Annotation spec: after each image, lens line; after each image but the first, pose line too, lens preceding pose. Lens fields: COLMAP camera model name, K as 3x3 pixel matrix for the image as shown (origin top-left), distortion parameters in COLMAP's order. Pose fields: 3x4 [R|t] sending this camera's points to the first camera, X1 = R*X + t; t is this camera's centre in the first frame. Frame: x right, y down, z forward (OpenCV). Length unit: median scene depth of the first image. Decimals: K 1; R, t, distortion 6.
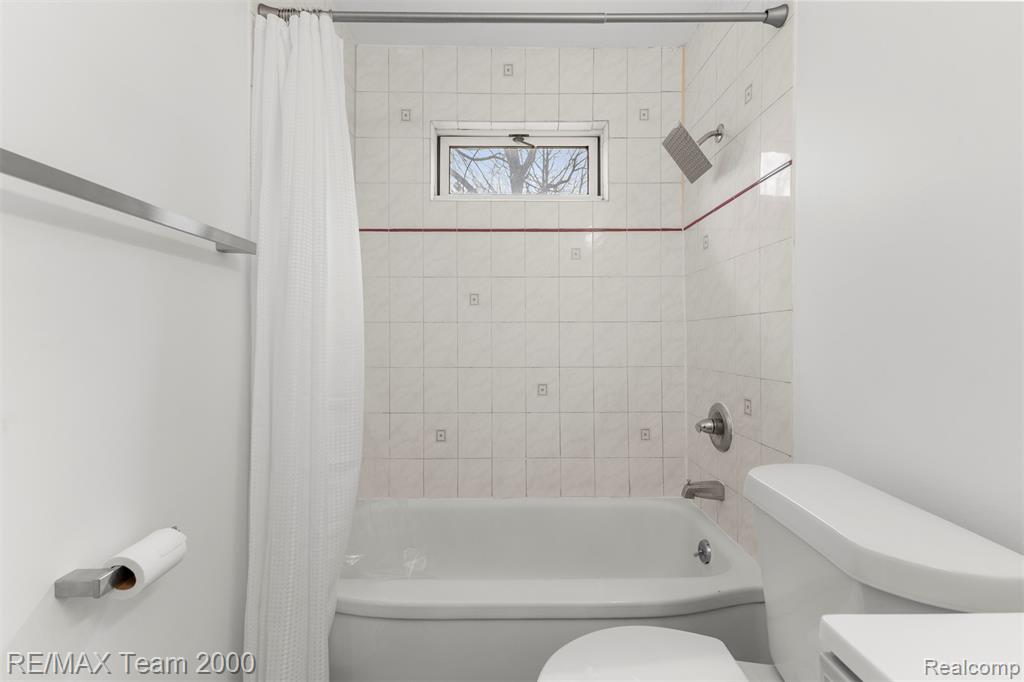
lens RADIAL K [[449.7, 0, 512.0], [0, 449.7, 334.9], [0, 0, 1]] dist [0.015591, -0.000288]
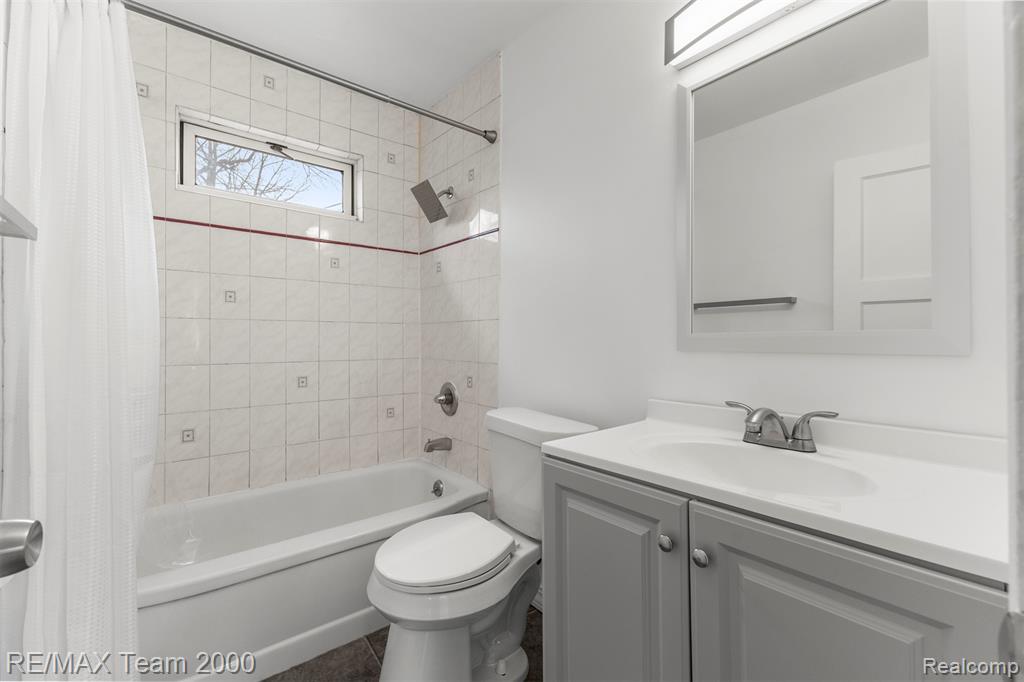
lens RADIAL K [[438.9, 0, 514.2], [0, 438.9, 335.6], [0, 0, 1]] dist [0.002105, -0.000708]
pose [[0.775743, 0.008113, 0.630997, -0.212421], [-0.010240, 0.999948, -0.000269, 0.002109], [-0.630966, -0.006253, 0.775785, -0.169399]]
